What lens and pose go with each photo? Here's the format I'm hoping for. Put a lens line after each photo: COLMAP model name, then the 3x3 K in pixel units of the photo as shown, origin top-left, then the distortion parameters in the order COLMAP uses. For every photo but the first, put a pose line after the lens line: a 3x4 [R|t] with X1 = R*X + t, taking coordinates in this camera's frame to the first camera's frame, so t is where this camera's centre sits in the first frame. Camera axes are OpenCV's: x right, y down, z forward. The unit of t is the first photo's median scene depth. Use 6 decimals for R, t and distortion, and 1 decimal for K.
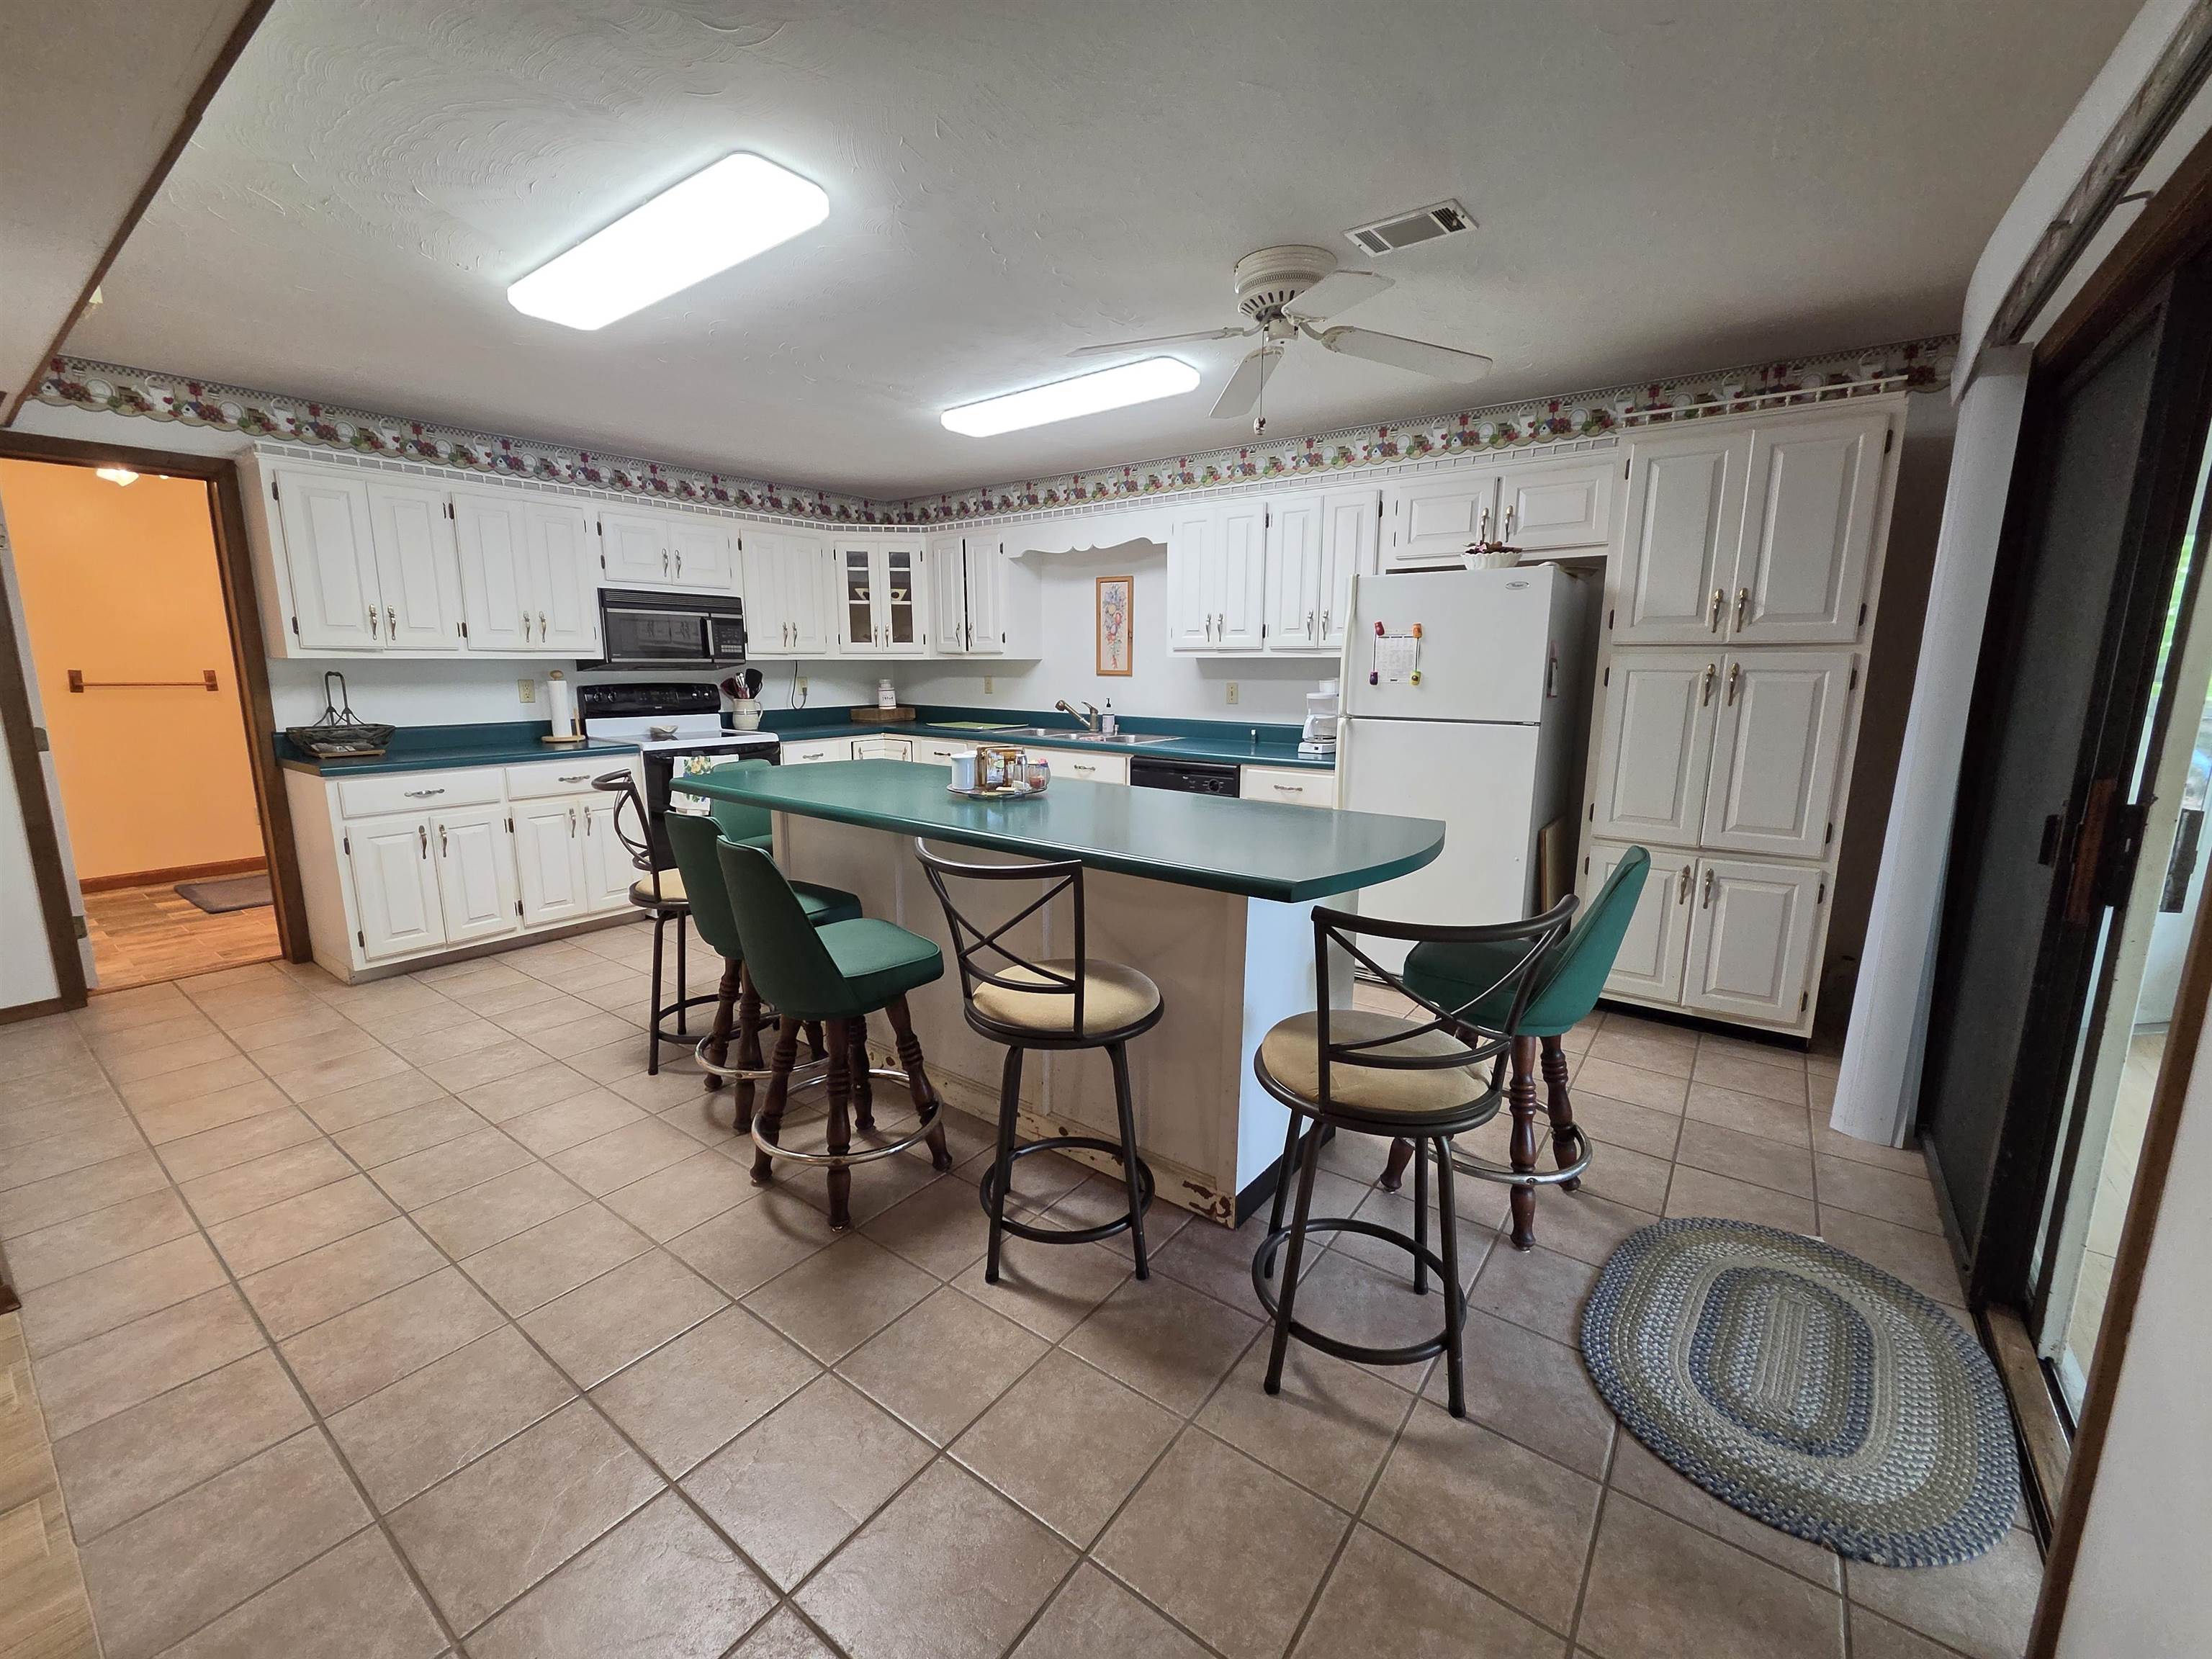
lens RADIAL K [[893.2, 0, 1101.2], [0, 893.2, 833.7], [0, 0, 1]] dist [-0.002594, 0.000199]
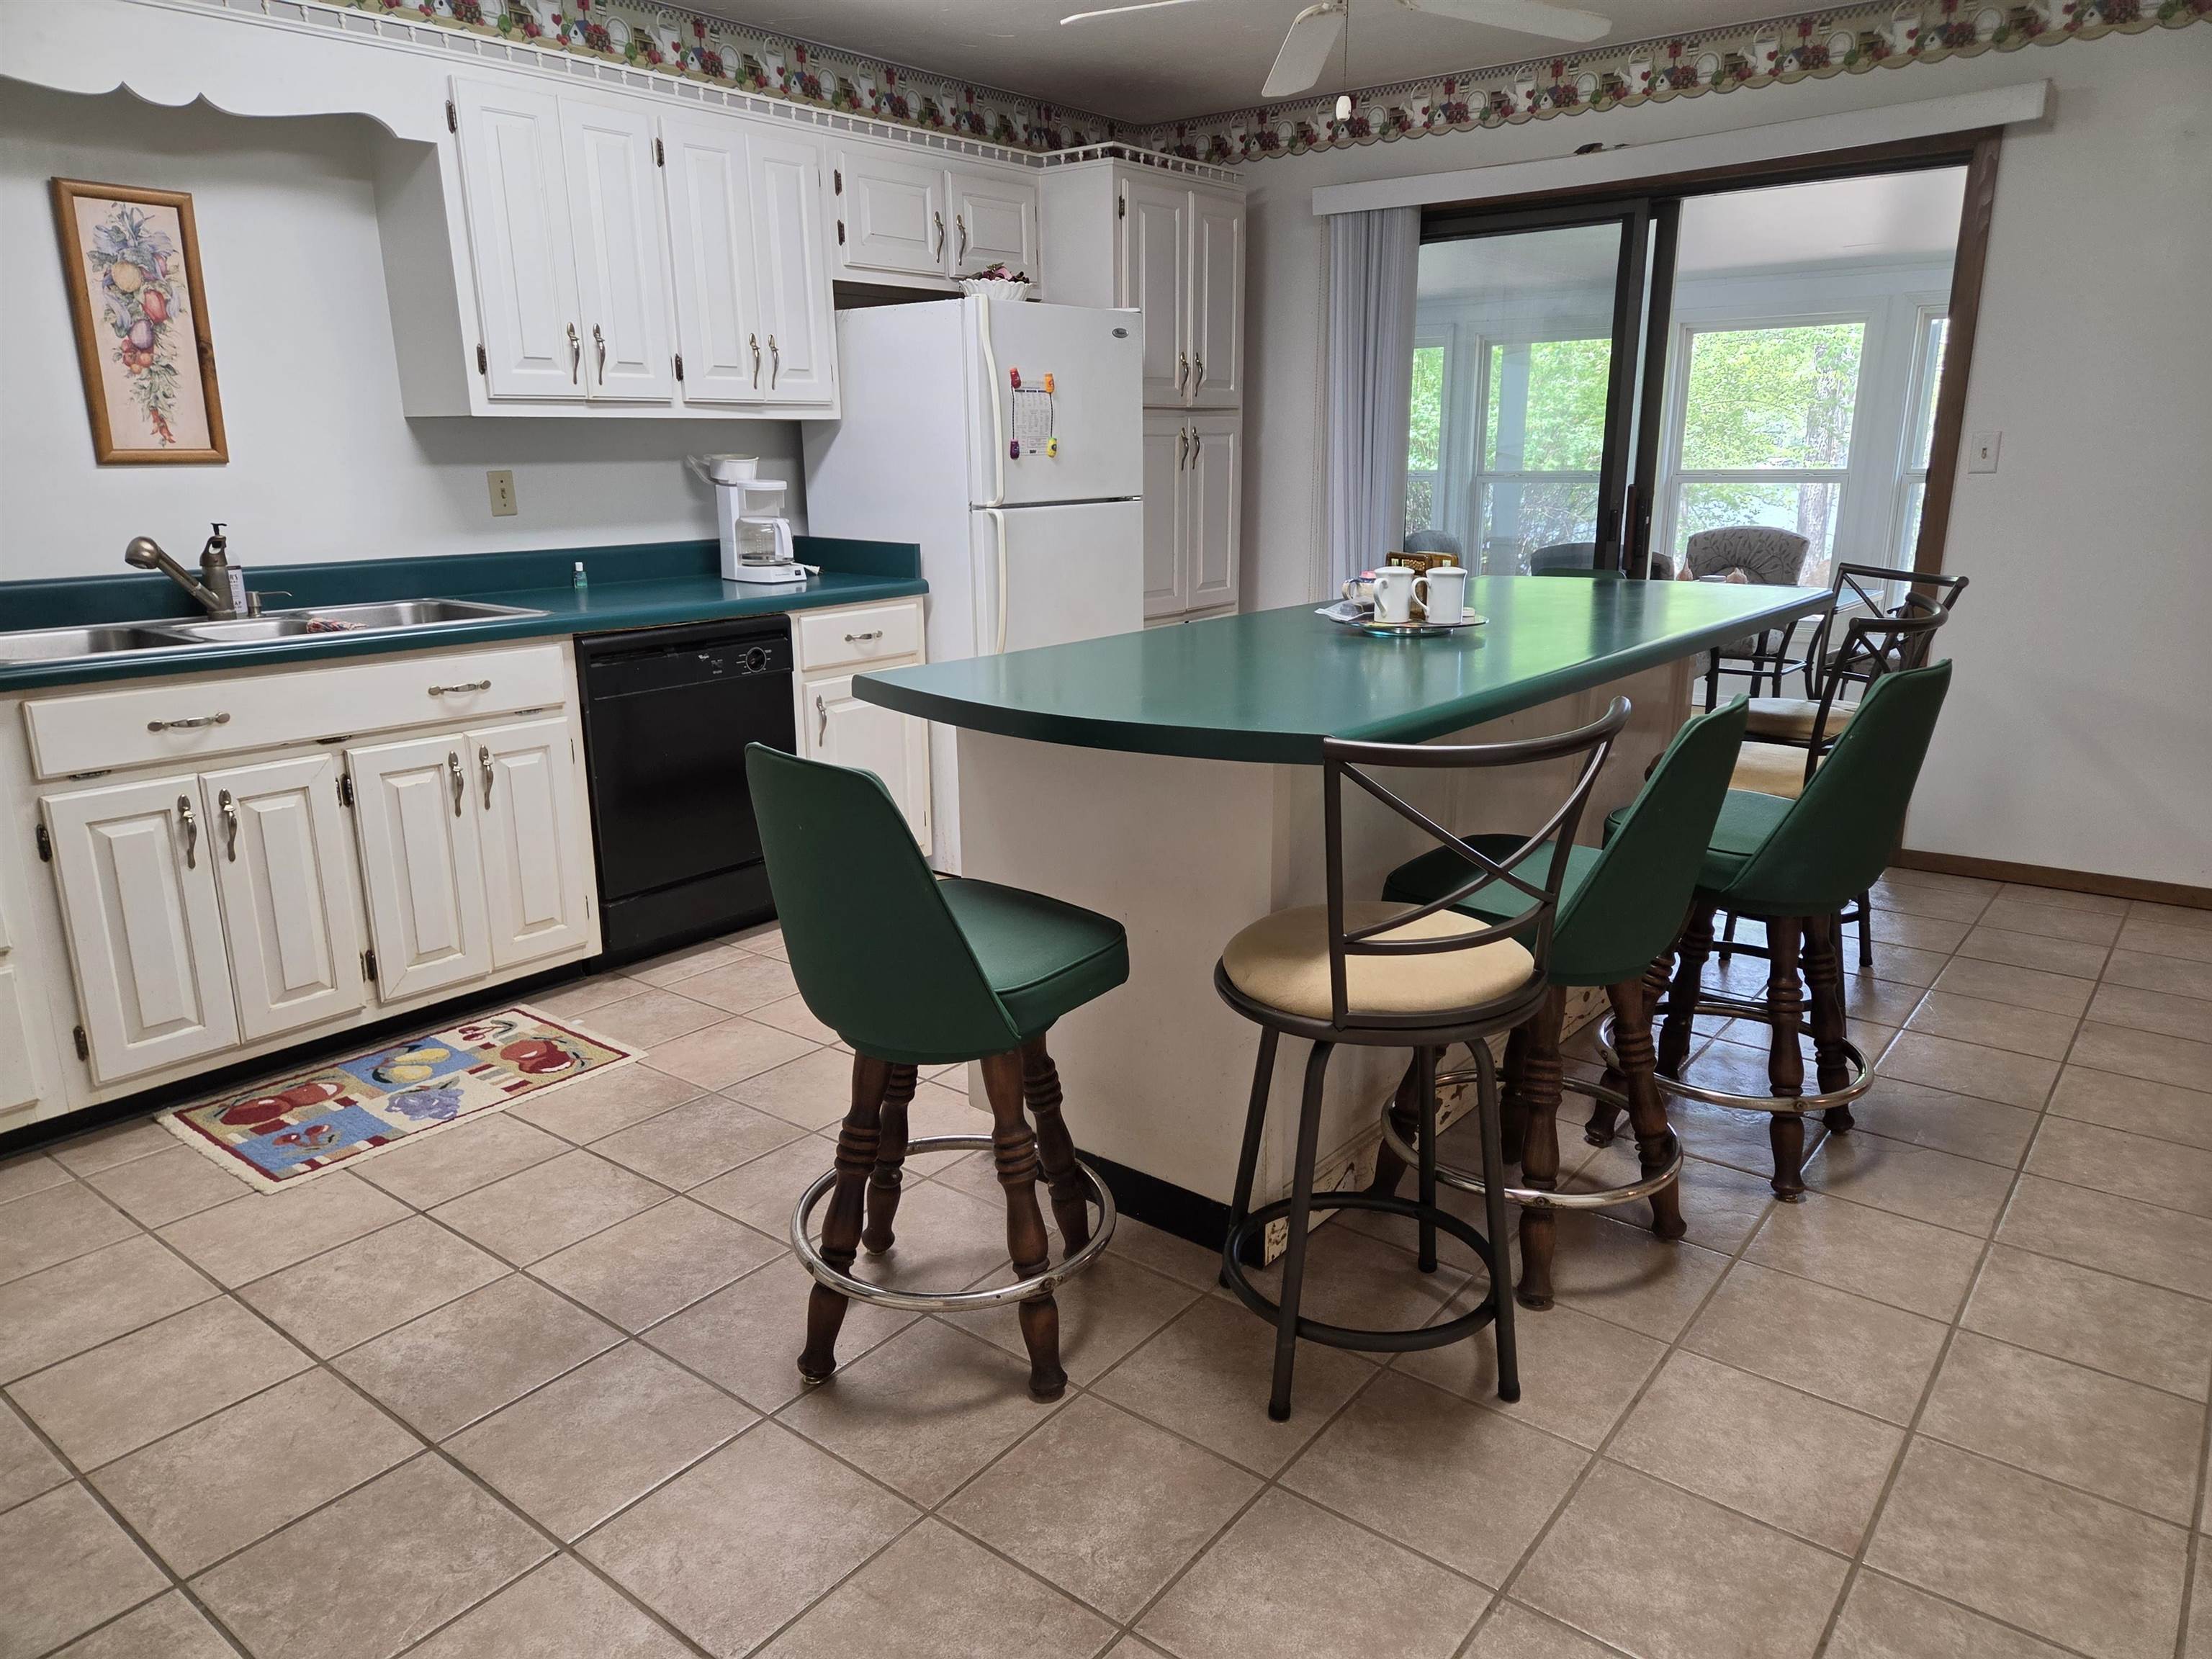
lens RADIAL K [[1492.4, 0, 1103.2], [0, 1492.4, 822.2], [0, 0, 1]] dist [0.055607, -0.038284]
pose [[0.031819, -0.257250, 0.965821, -0.697202], [0.191959, 0.949894, 0.246683, -0.130485], [-0.980887, 0.177549, 0.079606, 0.667189]]
